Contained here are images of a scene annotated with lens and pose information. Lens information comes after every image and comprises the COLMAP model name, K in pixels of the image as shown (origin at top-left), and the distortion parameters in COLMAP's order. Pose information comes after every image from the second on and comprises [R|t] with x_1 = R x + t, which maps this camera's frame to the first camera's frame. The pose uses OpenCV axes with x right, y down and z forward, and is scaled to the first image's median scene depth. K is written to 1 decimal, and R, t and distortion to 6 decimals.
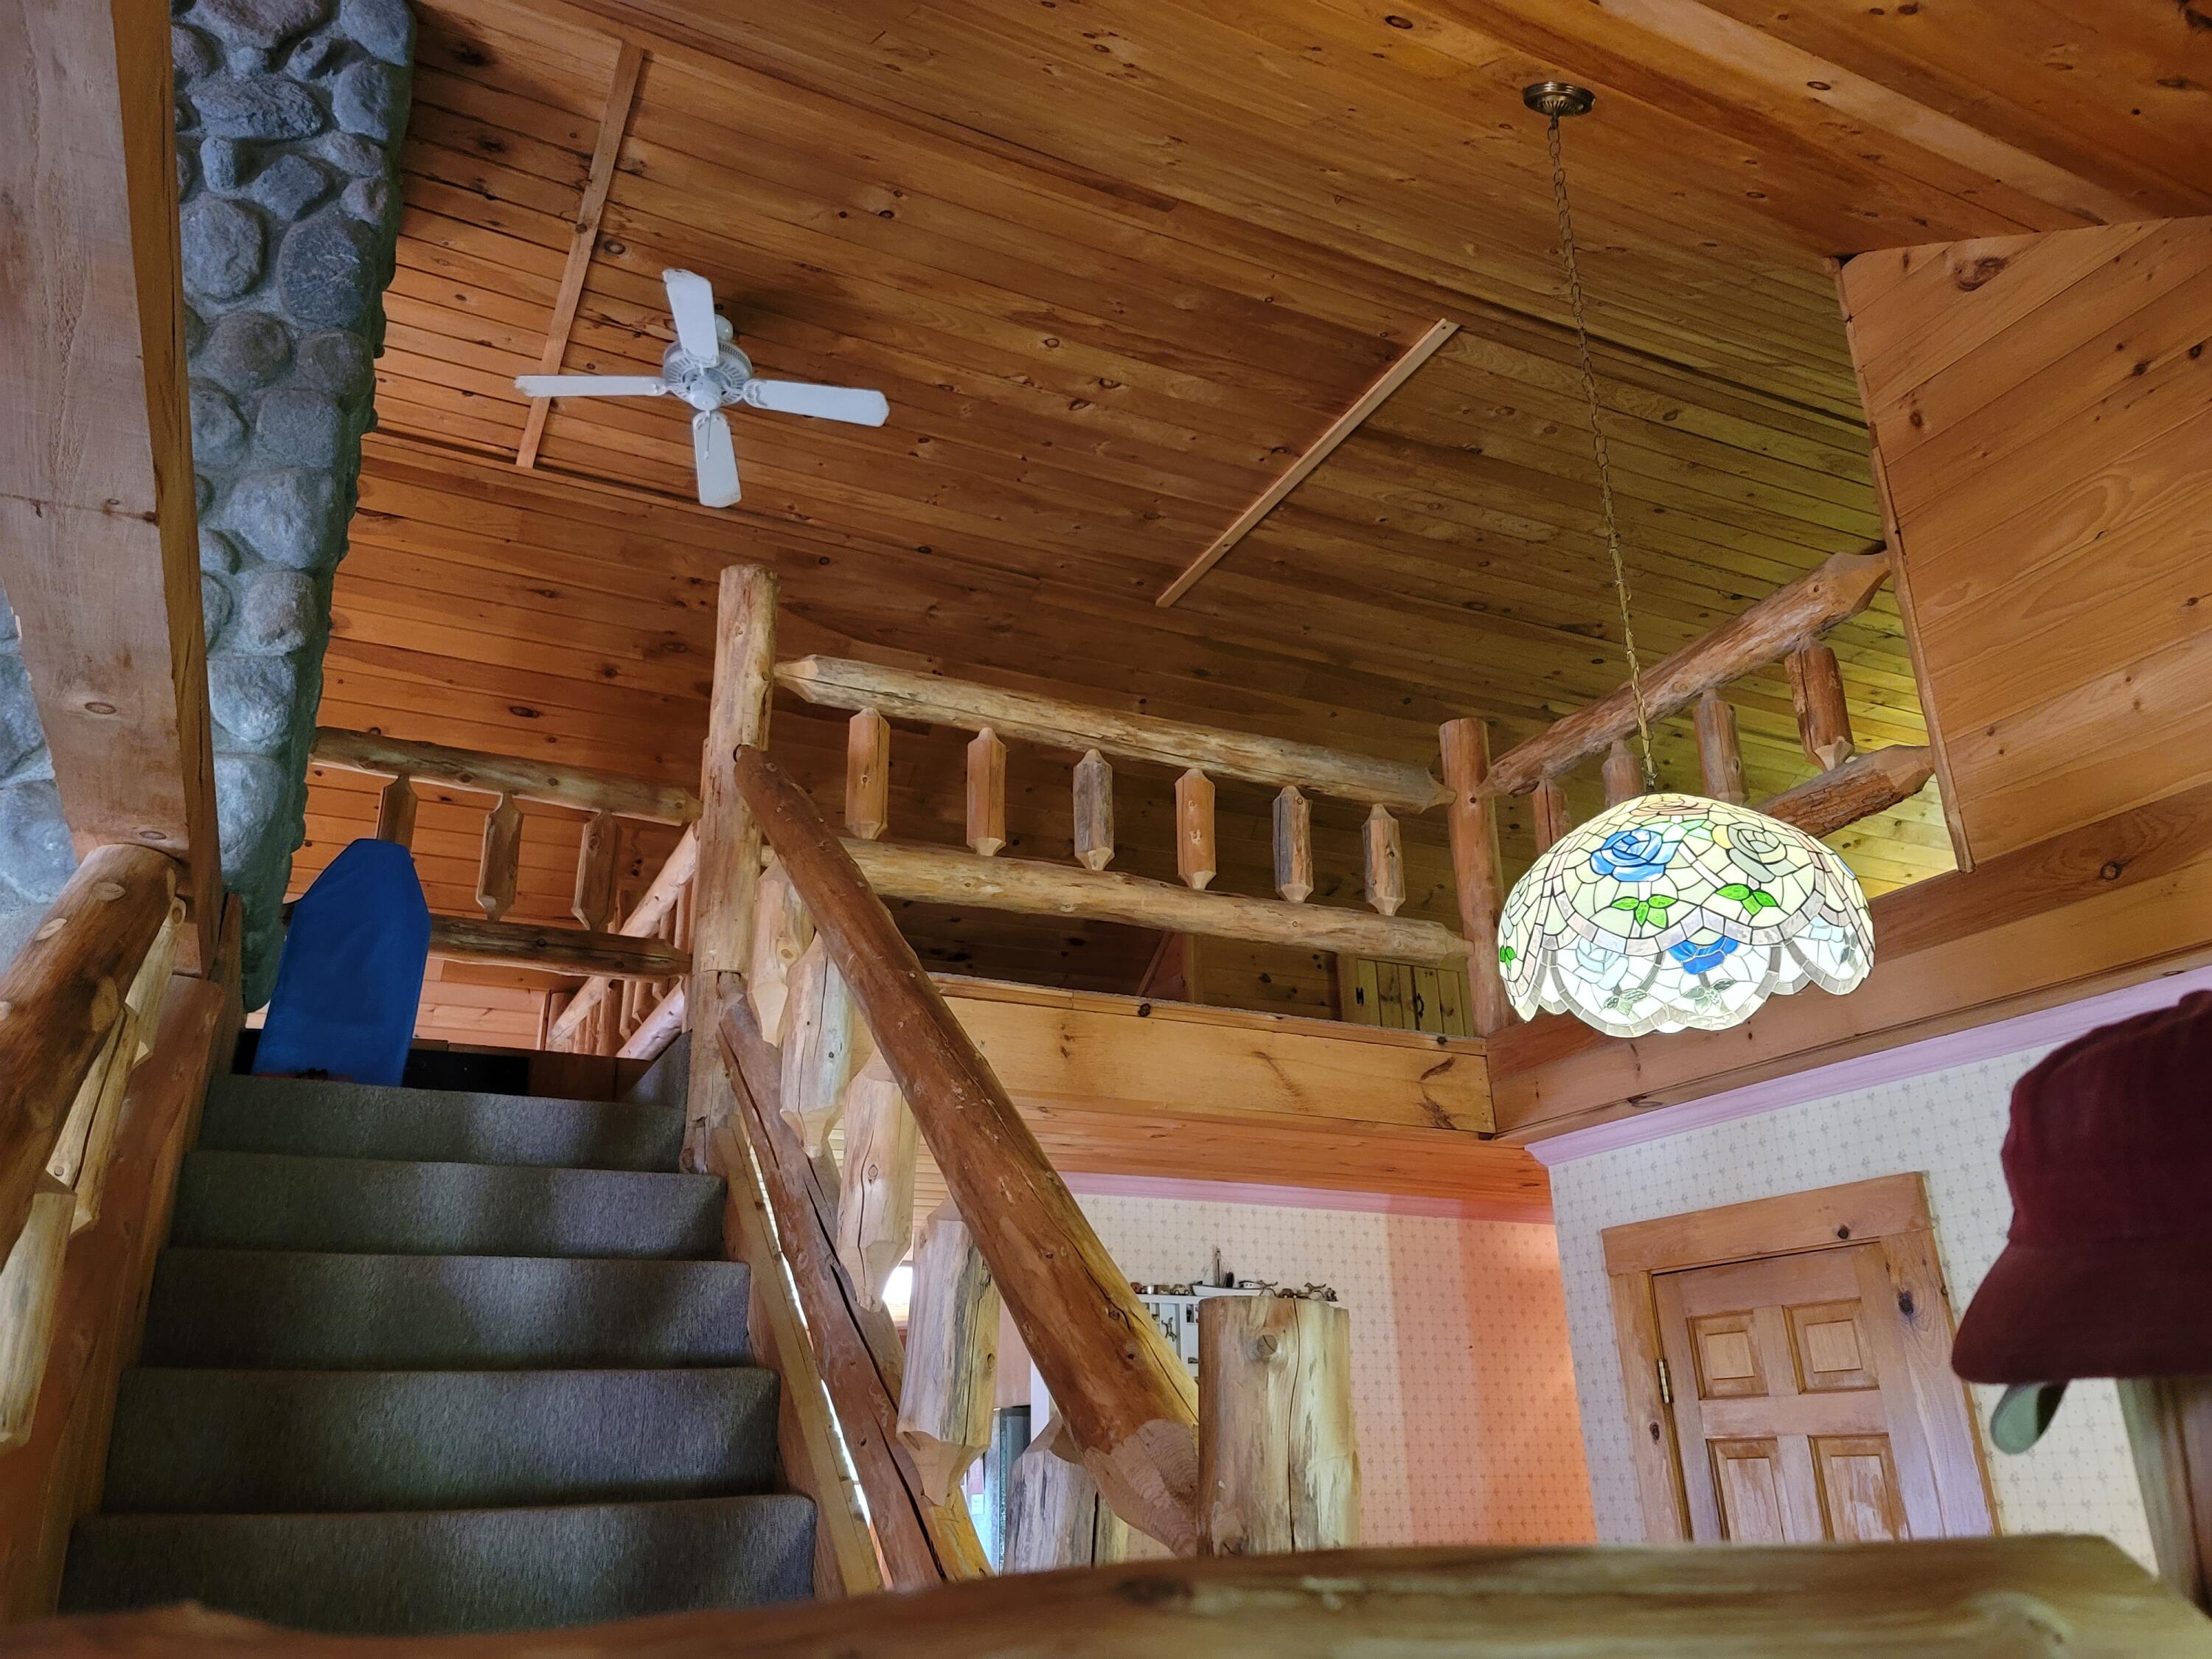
lens RADIAL K [[1617.4, 0, 1109.3], [0, 1617.4, 821.1], [0, 0, 1]] dist [0.086940, -0.078617]
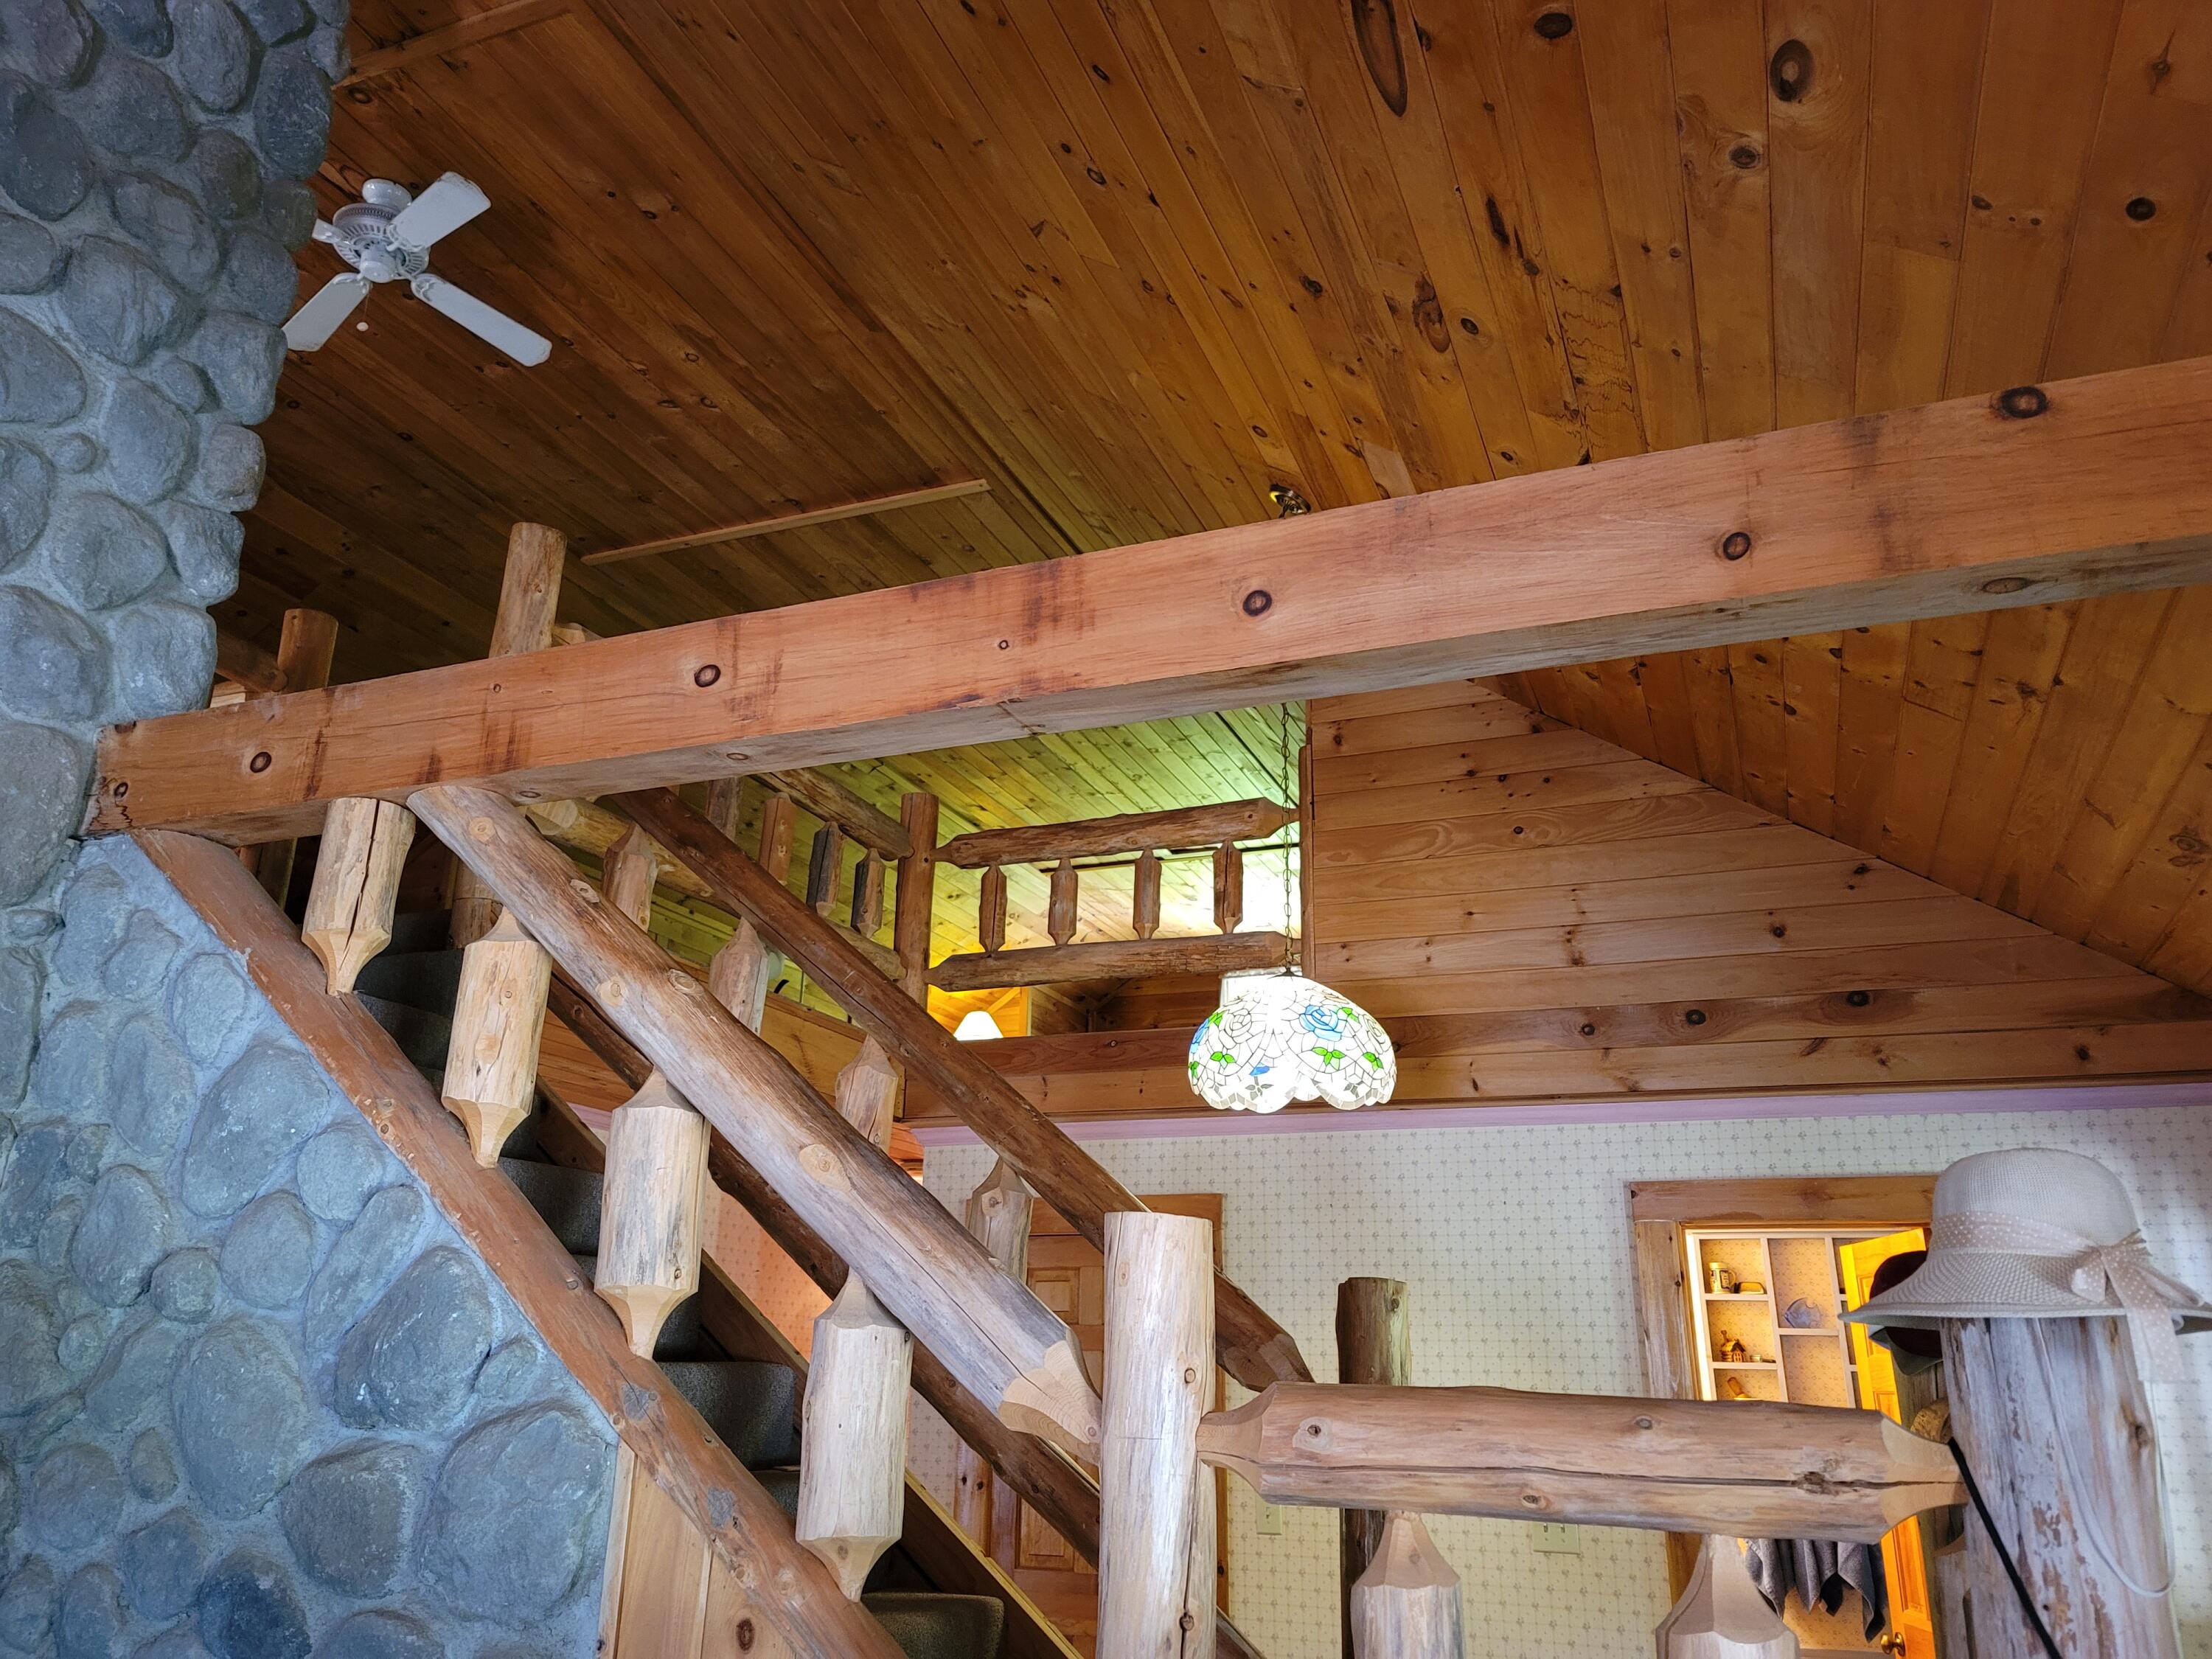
lens RADIAL K [[1617.4, 0, 1097.3], [0, 1617.4, 838.7], [0, 0, 1]] dist [0.086940, -0.078617]
pose [[0.745148, 0.246821, 0.619543, -0.636922], [-0.281013, 0.958697, -0.043952, -0.015109], [-0.604802, -0.141349, 0.783731, -0.112575]]
